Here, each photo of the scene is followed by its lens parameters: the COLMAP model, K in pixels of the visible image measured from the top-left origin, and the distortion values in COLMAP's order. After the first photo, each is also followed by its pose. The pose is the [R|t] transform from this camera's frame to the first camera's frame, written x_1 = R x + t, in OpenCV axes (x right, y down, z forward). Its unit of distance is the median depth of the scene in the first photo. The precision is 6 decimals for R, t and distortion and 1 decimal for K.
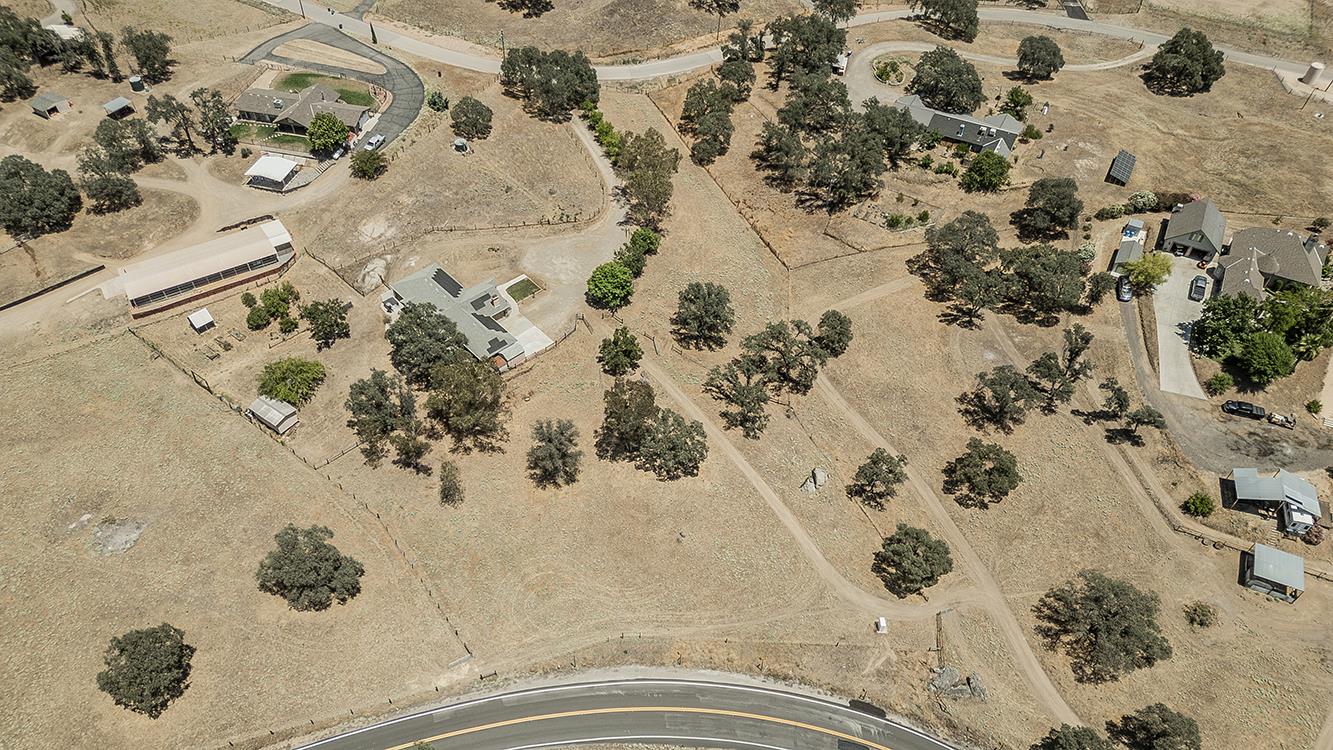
lens RADIAL K [[931.6, 0, 663.8], [0, 931.6, 371.8], [0, 0, 1]] dist [0.074249, -0.041023]
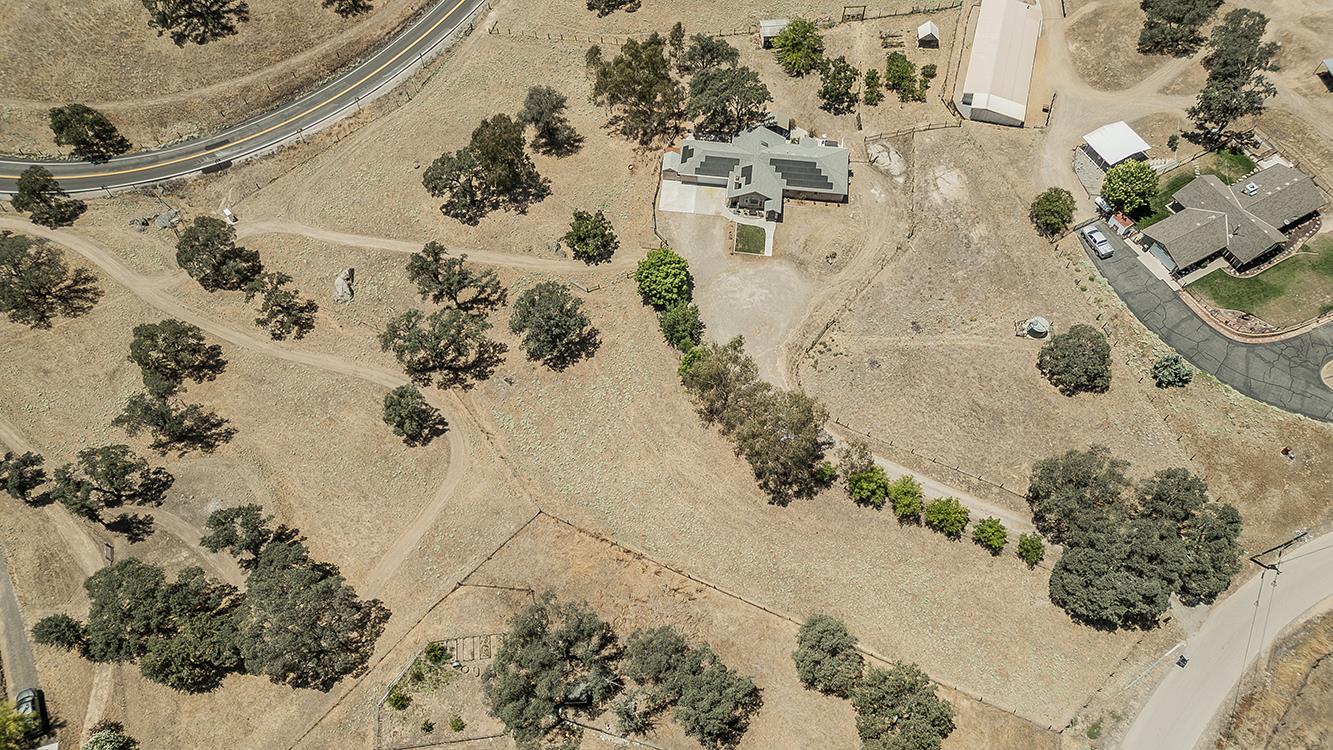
lens RADIAL K [[931.6, 0, 663.8], [0, 931.6, 371.8], [0, 0, 1]] dist [0.074249, -0.041023]
pose [[-0.753350, 0.554803, -0.353069, 0.272229], [-0.488002, -0.111748, 0.865660, -0.797425], [0.440816, 0.824443, 0.354930, 0.773090]]
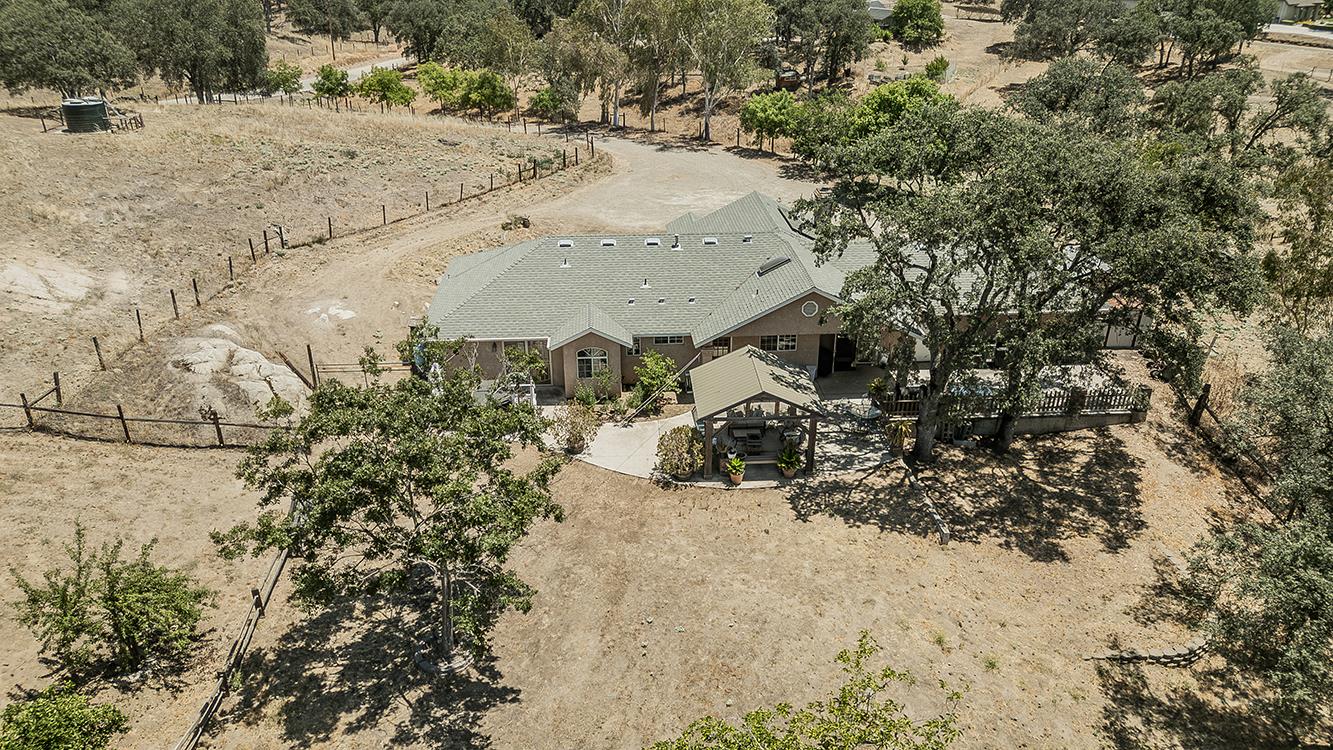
lens RADIAL K [[925.9, 0, 664.4], [0, 925.9, 387.1], [0, 0, 1]] dist [0.069103, -0.035418]
pose [[0.627956, -0.347992, 0.696112, -0.397963], [0.567630, 0.816718, -0.103770, -0.031346], [-0.532416, 0.460297, 0.710394, 0.824764]]
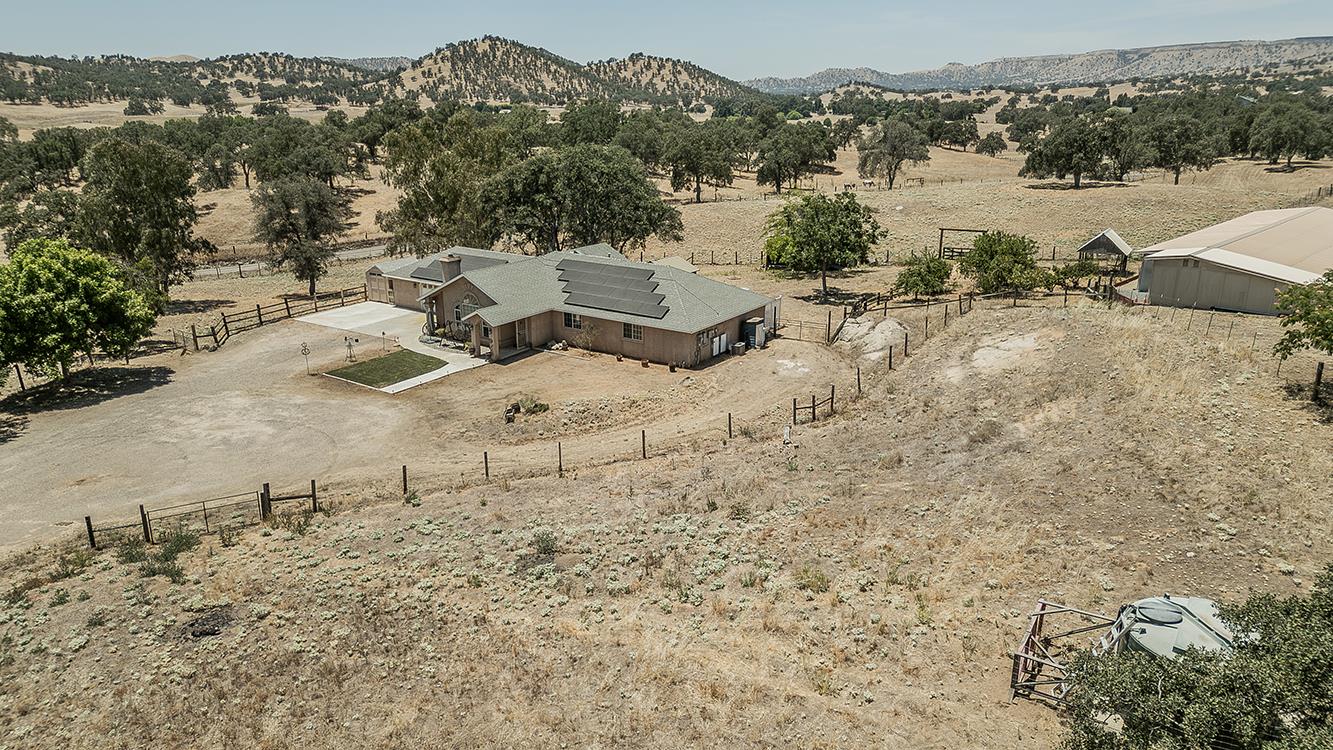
lens RADIAL K [[931.6, 0, 663.8], [0, 931.6, 371.8], [0, 0, 1]] dist [0.074249, -0.041023]
pose [[-0.973824, 0.059755, -0.219310, -0.172453], [-0.168620, 0.457098, 0.873286, -0.371541], [0.152430, 0.887407, -0.435057, 1.157439]]
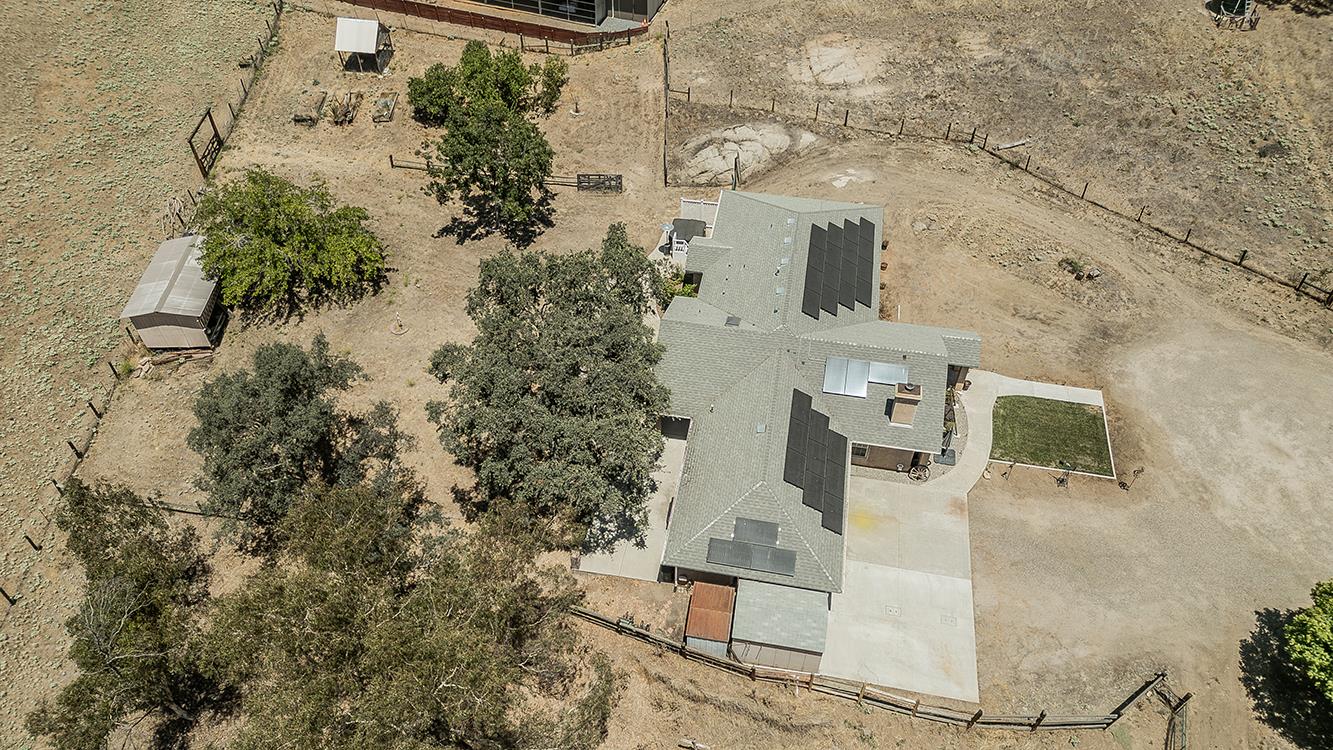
lens RADIAL K [[931.6, 0, 663.8], [0, 931.6, 371.8], [0, 0, 1]] dist [0.074249, -0.041023]
pose [[0.603452, 0.567159, -0.560514, -0.077426], [-0.571684, 0.797756, 0.191736, -0.091367], [0.555899, 0.204733, 0.805643, 0.722940]]
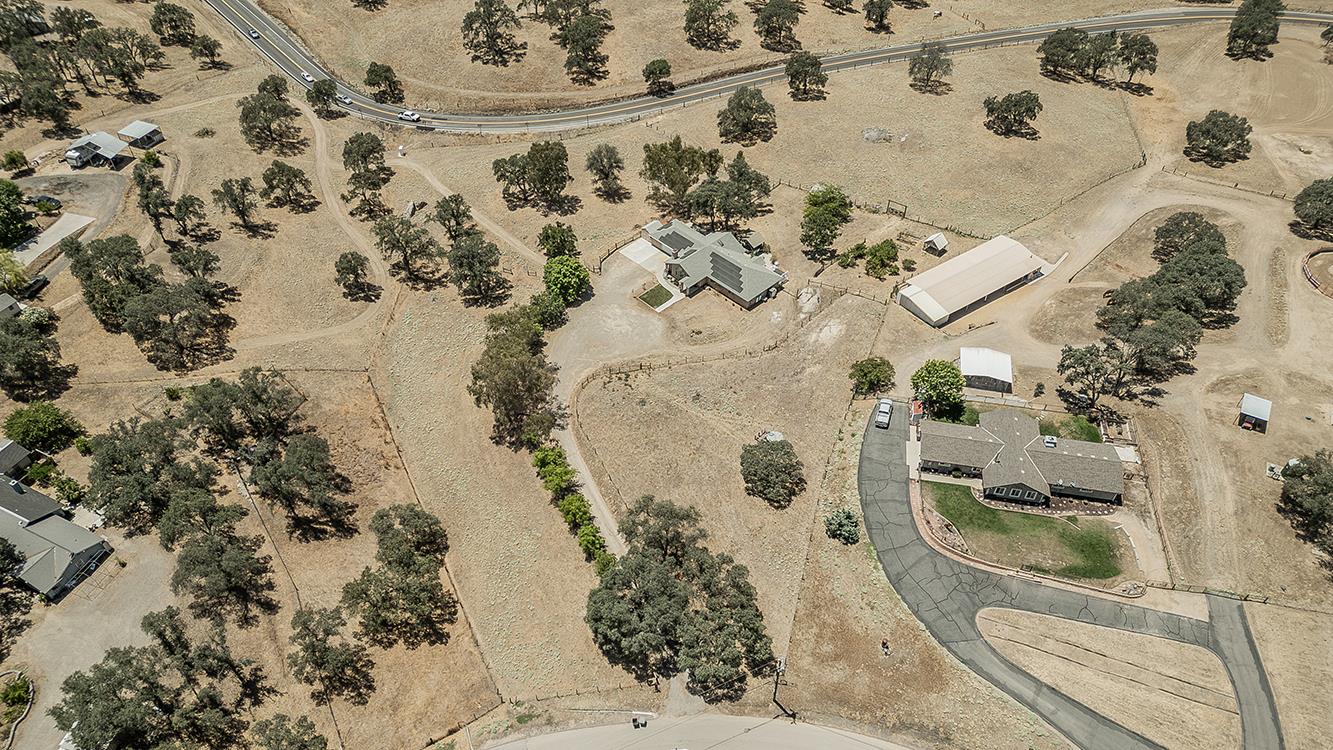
lens RADIAL K [[920.0, 0, 663.8], [0, 920.0, 382.3], [0, 0, 1]] dist [0.073090, -0.041183]
pose [[-0.999101, 0.012884, -0.040376, -0.119014], [-0.040696, -0.025631, 0.998843, -1.079892], [0.011834, 0.999588, 0.026132, 1.076571]]
